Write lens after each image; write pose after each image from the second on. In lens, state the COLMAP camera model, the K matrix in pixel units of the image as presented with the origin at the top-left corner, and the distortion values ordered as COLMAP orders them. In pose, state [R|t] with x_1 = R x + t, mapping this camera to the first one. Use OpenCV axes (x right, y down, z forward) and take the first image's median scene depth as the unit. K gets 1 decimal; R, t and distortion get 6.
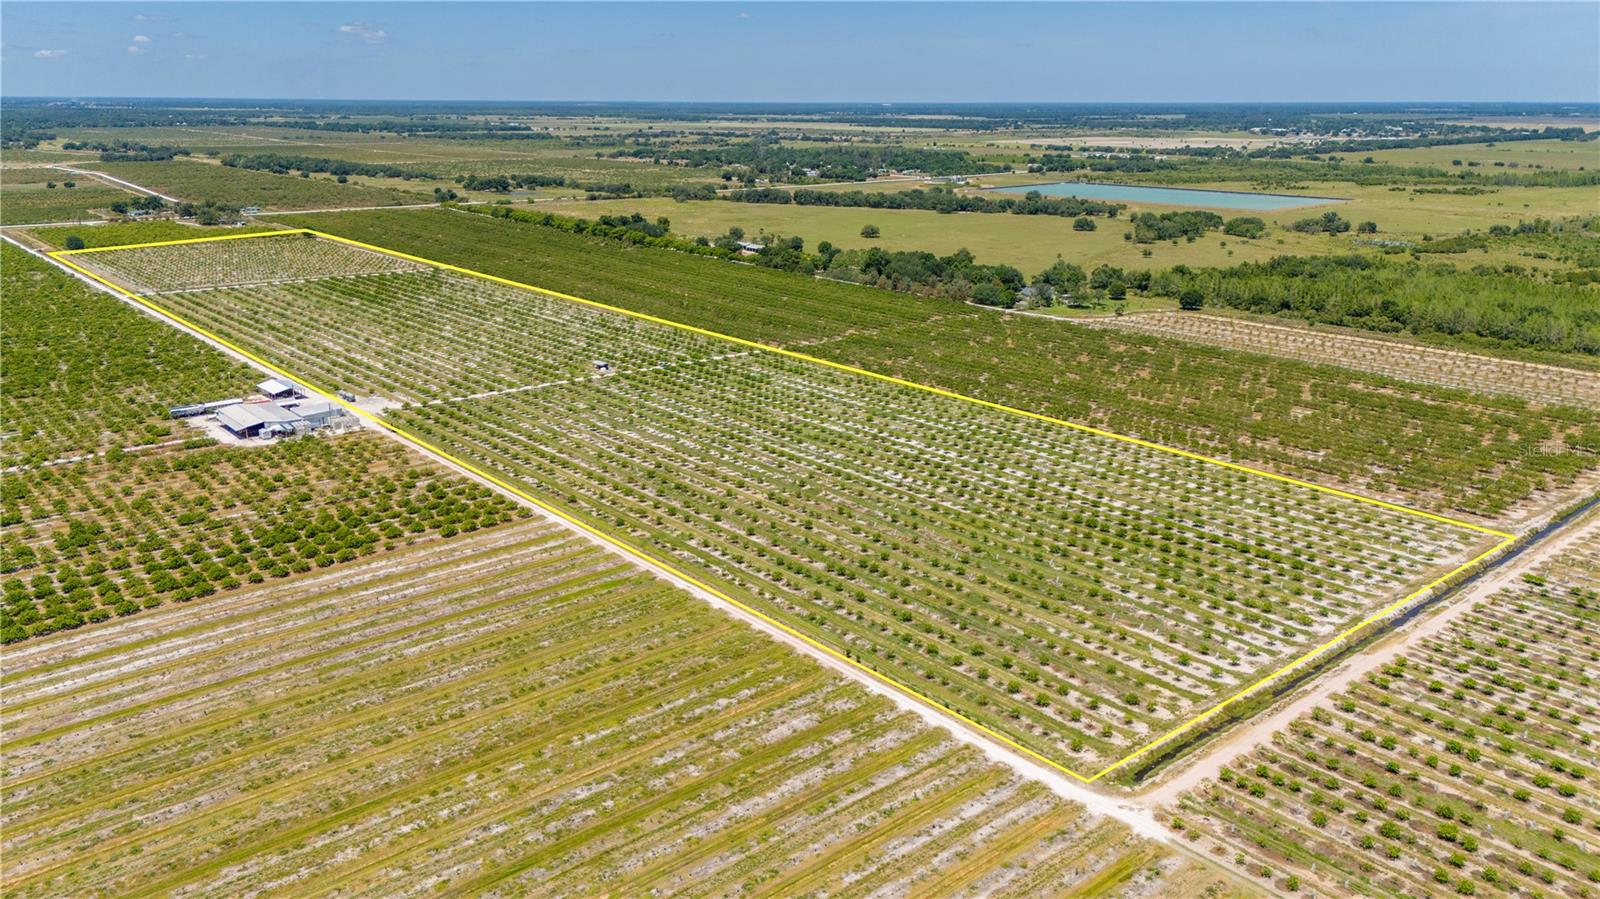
lens RADIAL K [[1205.7, 0, 800.0], [0, 1205.7, 449.5], [0, 0, 1]] dist [0.072093, -0.063138]
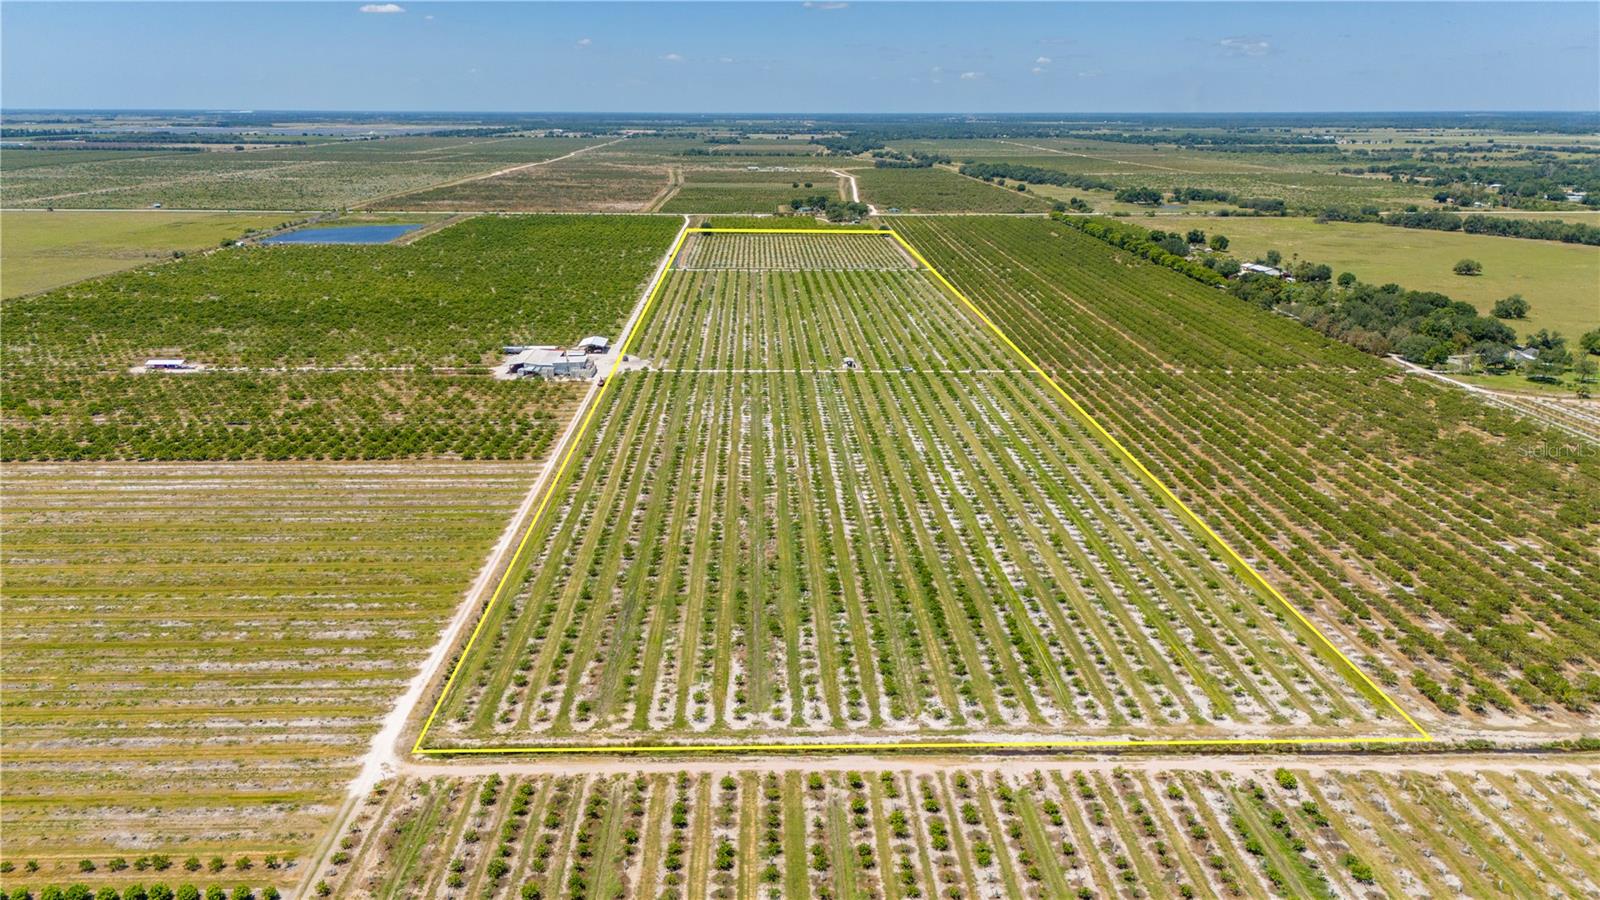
lens RADIAL K [[1200.3, 0, 770.3], [0, 1200.3, 450.0], [0, 0, 1]] dist [0.072099, -0.071162]
pose [[0.763636, 0.174965, -0.621488, 0.790579], [-0.179843, 0.982127, 0.055518, -0.069559], [0.620094, 0.069375, 0.781454, 0.244632]]
